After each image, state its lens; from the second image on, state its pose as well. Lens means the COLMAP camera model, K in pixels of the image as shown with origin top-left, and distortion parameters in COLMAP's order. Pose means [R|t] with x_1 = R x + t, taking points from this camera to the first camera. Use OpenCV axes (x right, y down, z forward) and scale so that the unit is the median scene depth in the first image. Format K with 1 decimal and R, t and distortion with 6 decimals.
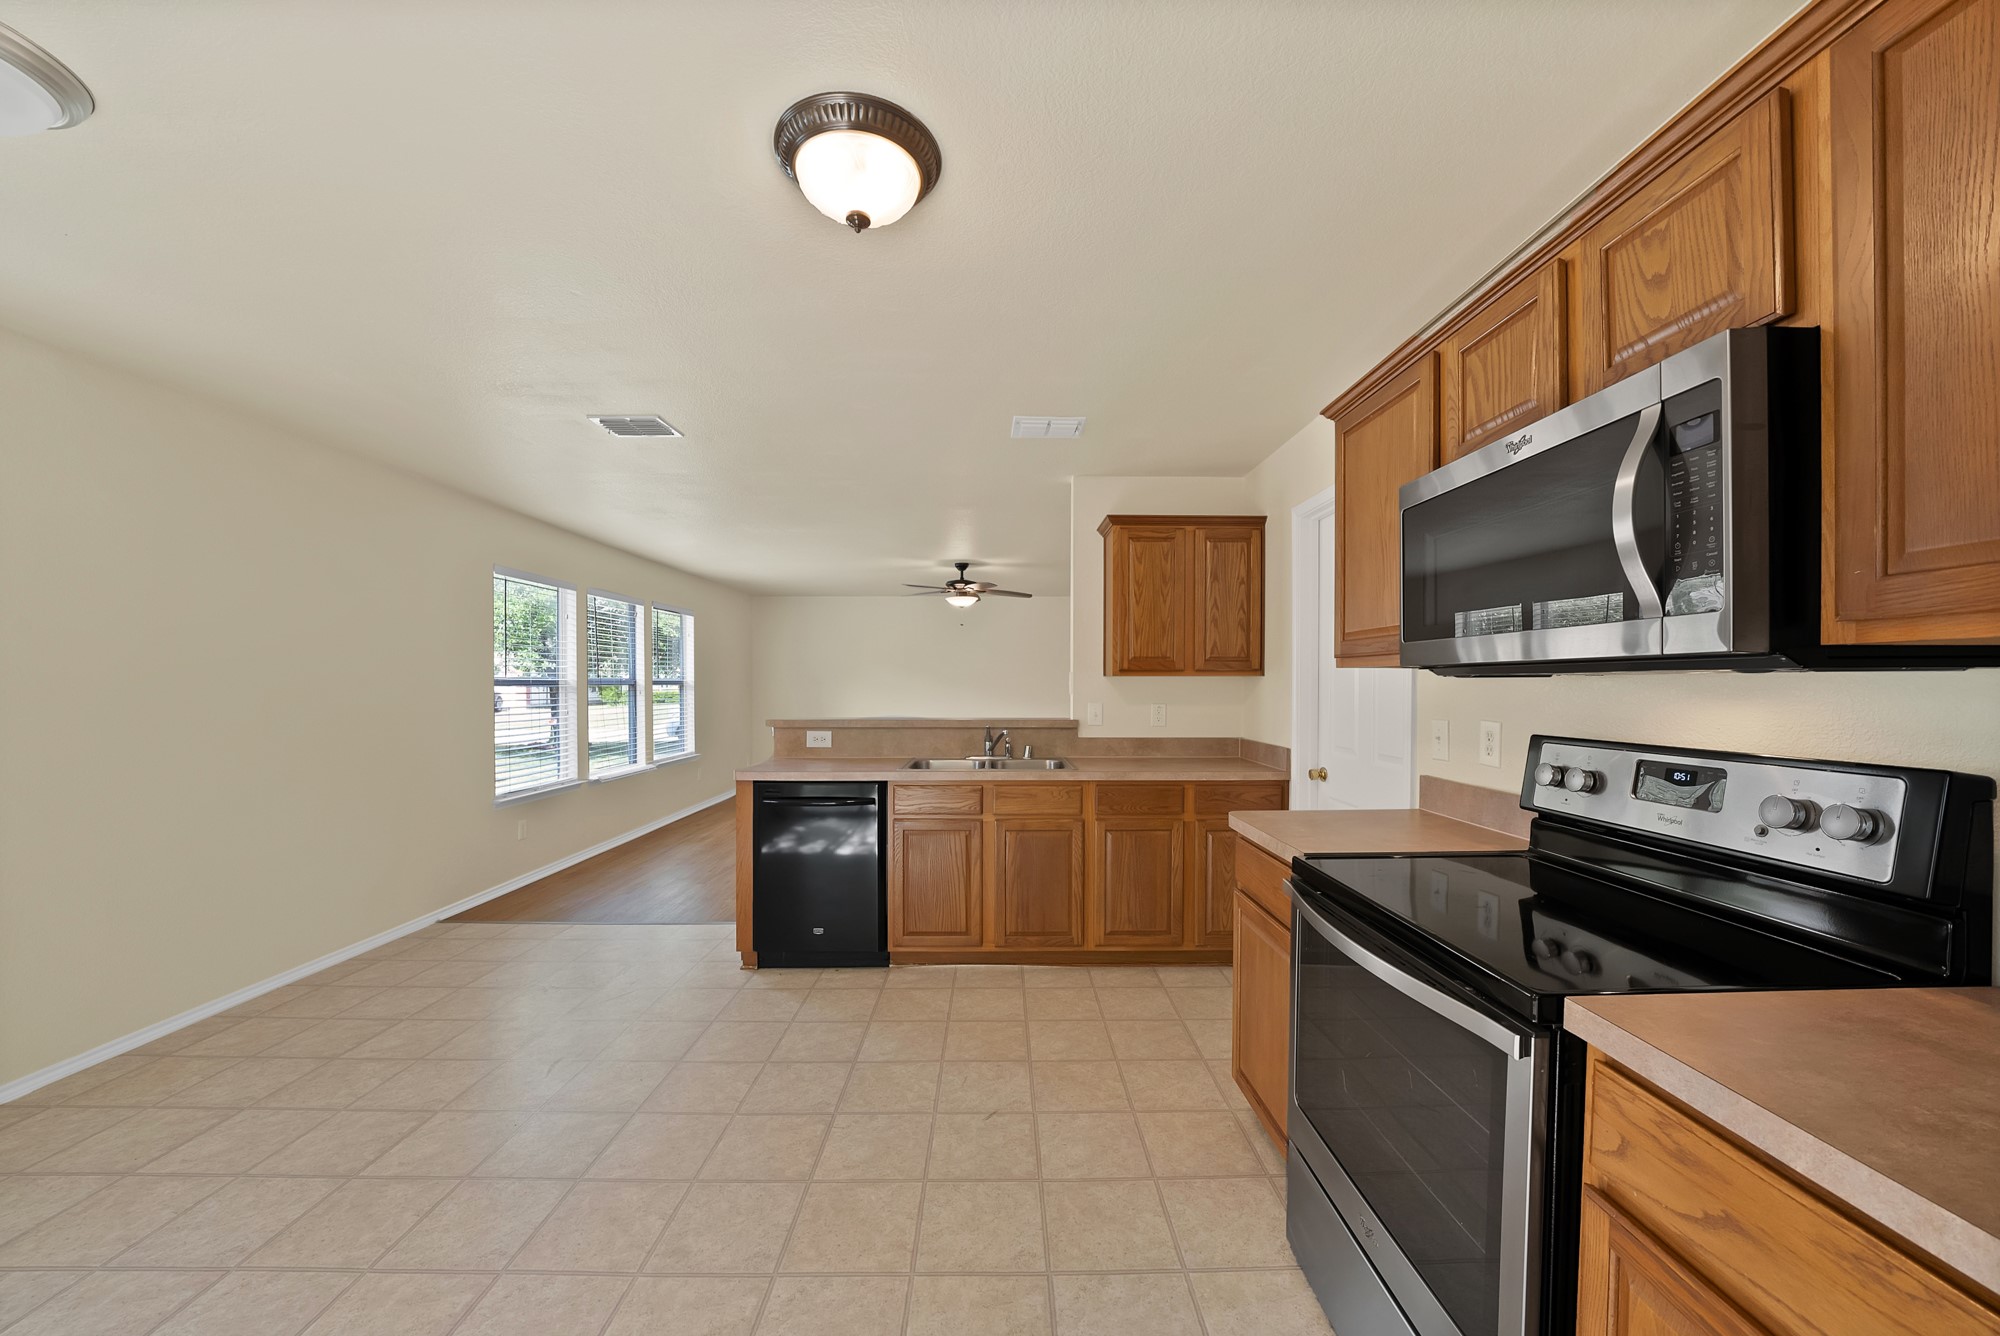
lens RADIAL K [[714.0, 0, 1006.7], [0, 714.0, 691.3], [0, 0, 1]] dist [-0.022352, 0.000040]
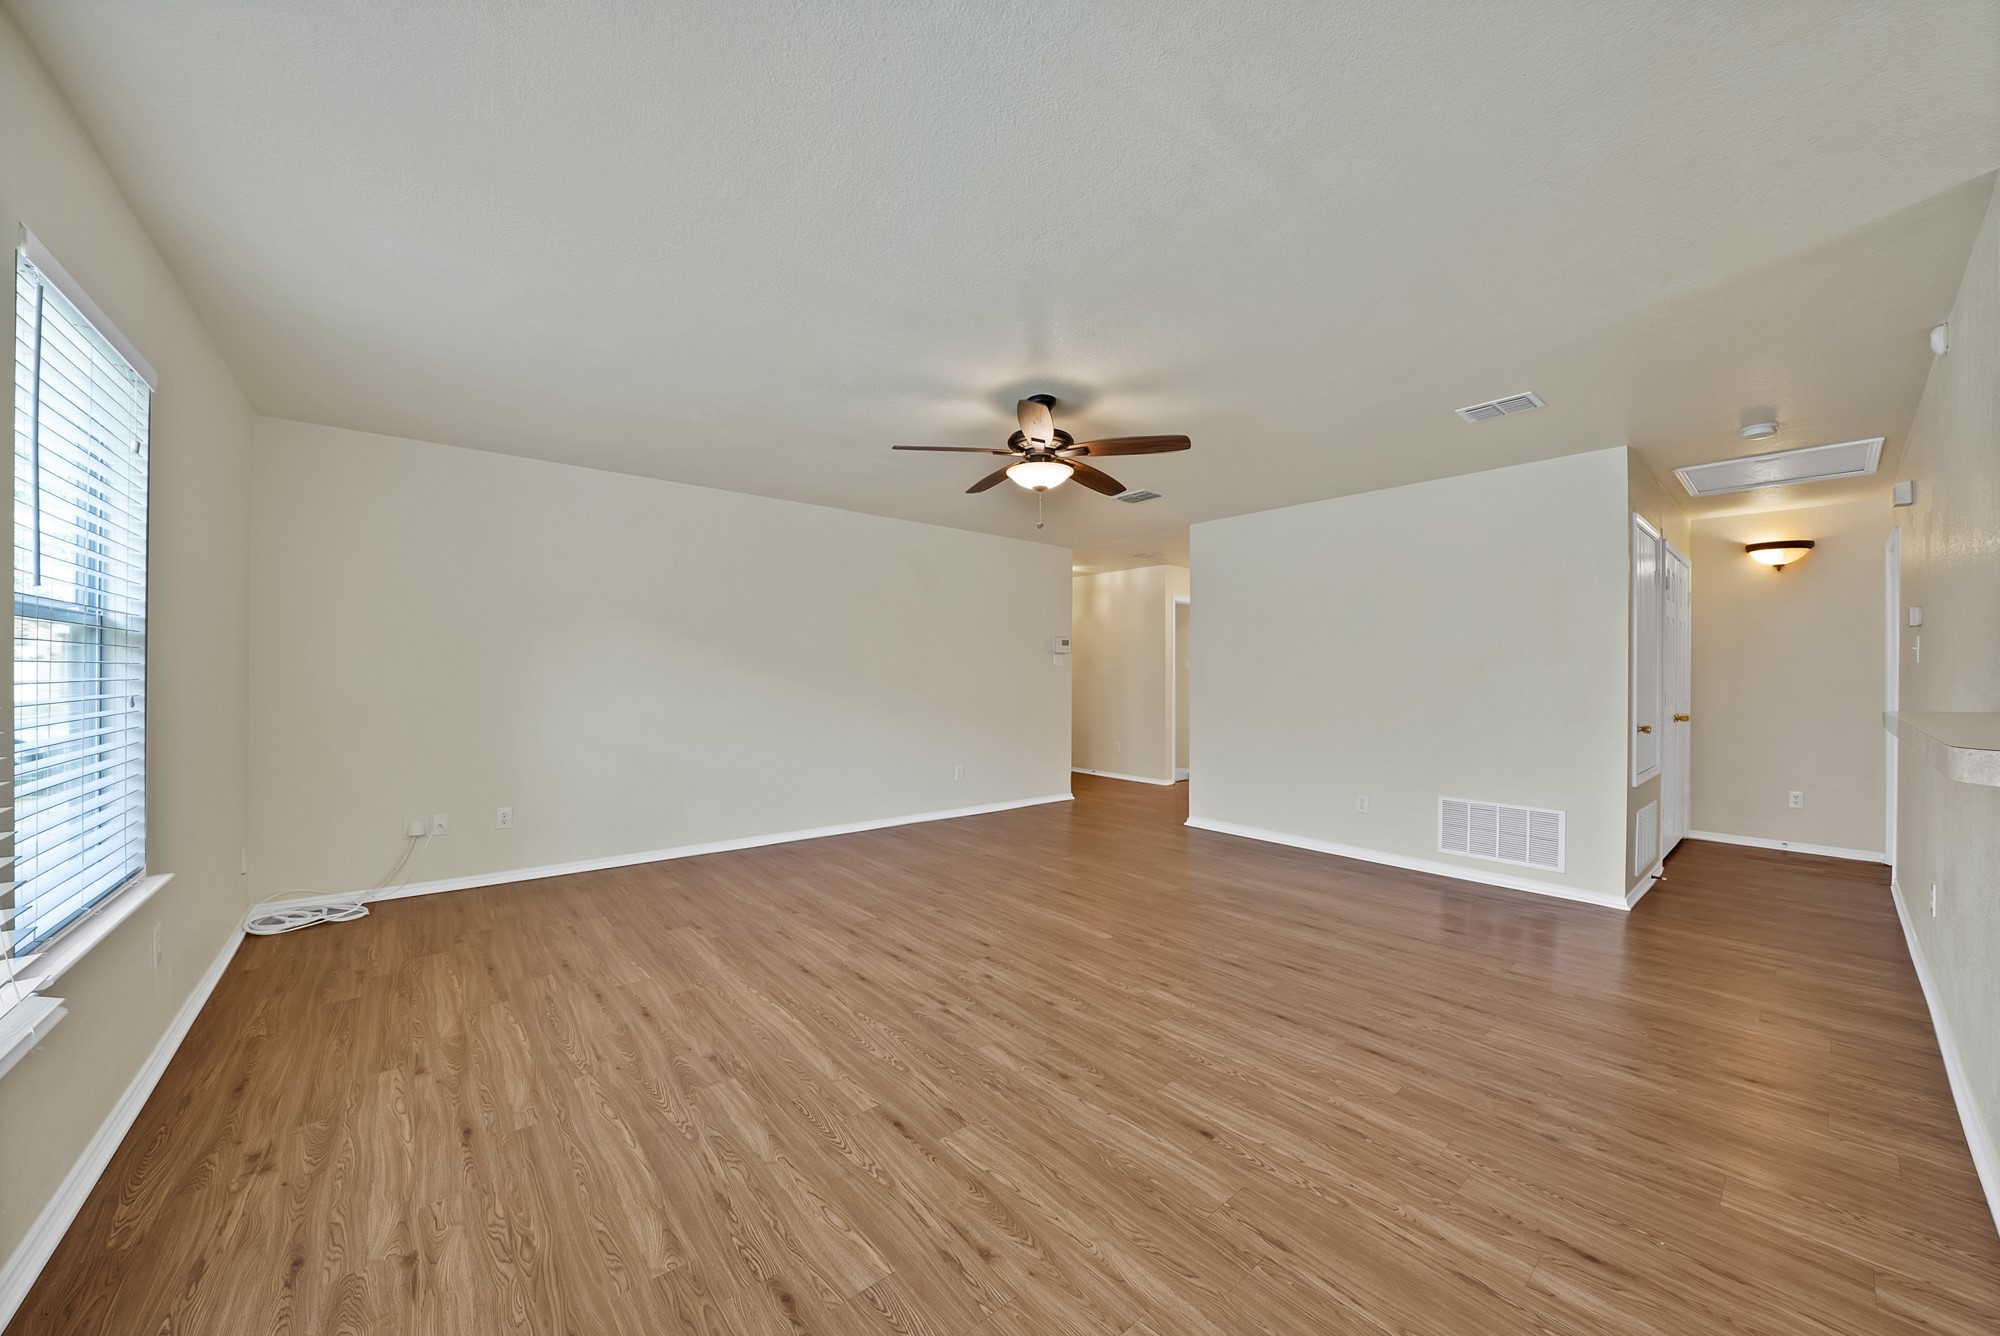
lens RADIAL K [[717.7, 0, 997.4], [0, 717.7, 672.8], [0, 0, 1]] dist [-0.018033, 0.000321]
pose [[0.786047, 0.009709, 0.618091, -0.774151], [-0.004107, 0.999937, -0.010485, 0.020646], [-0.618154, 0.005703, 0.786037, 1.320036]]
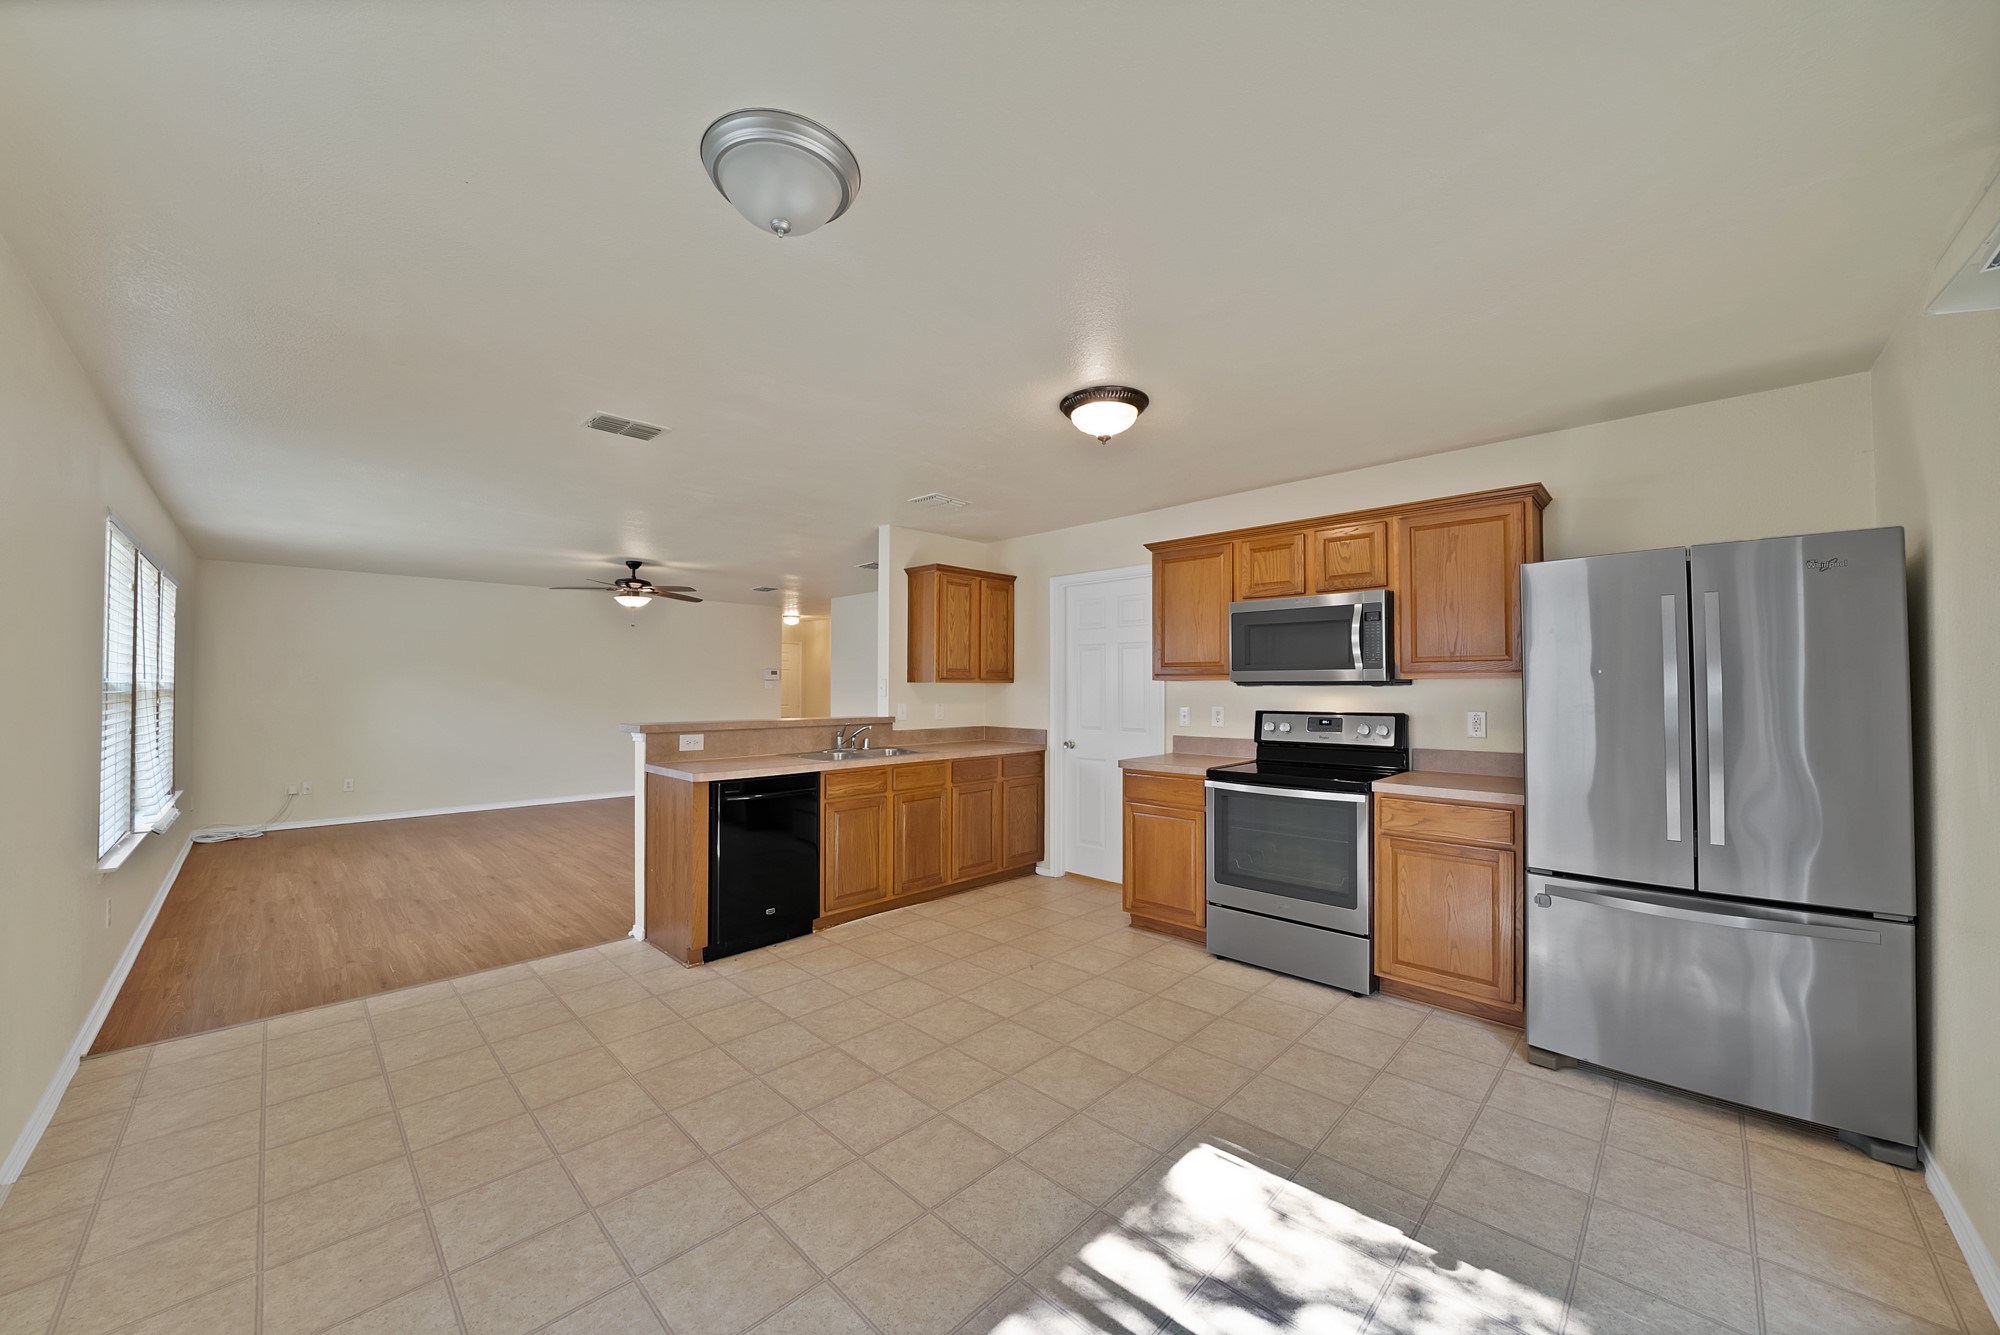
lens RADIAL K [[721.8, 0, 1006.3], [0, 721.8, 670.9], [0, 0, 1]] dist [-0.015575, -0.000022]
pose [[0.710546, 0.015173, 0.703487, -0.785768], [0.006874, 0.999570, -0.028501, -0.004065], [-0.703617, 0.025087, 0.710136, -0.065783]]
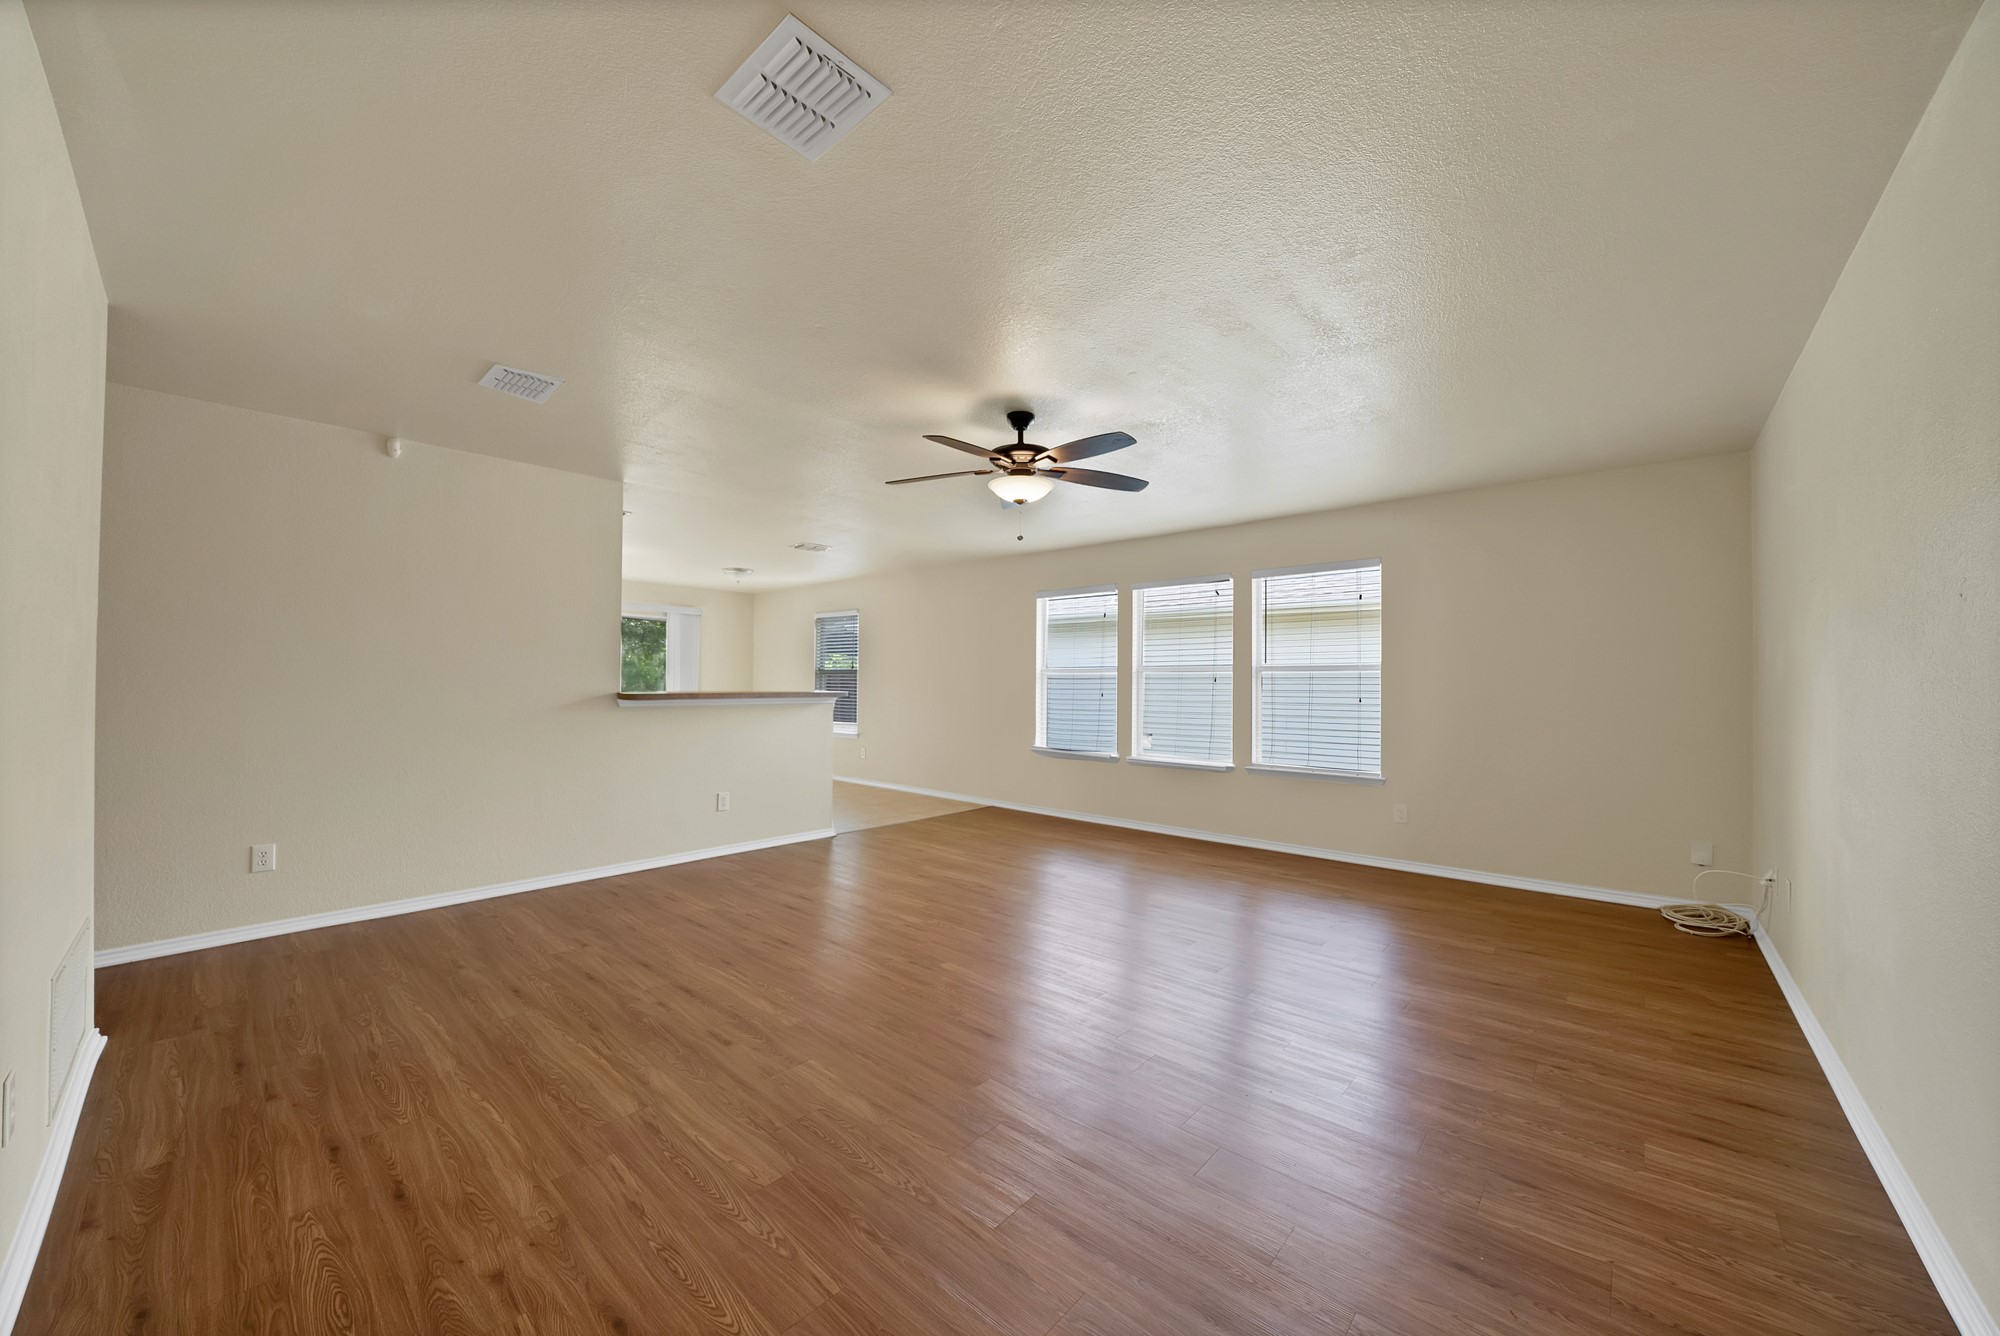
lens RADIAL K [[716.8, 0, 1002.6], [0, 716.8, 673.6], [0, 0, 1]] dist [-0.028330, 0.002961]
pose [[-0.680188, -0.012608, -0.732929, 0.568851], [-0.010219, 0.999918, -0.007717, 0.011379], [0.732966, 0.002240, -0.680262, 2.662407]]
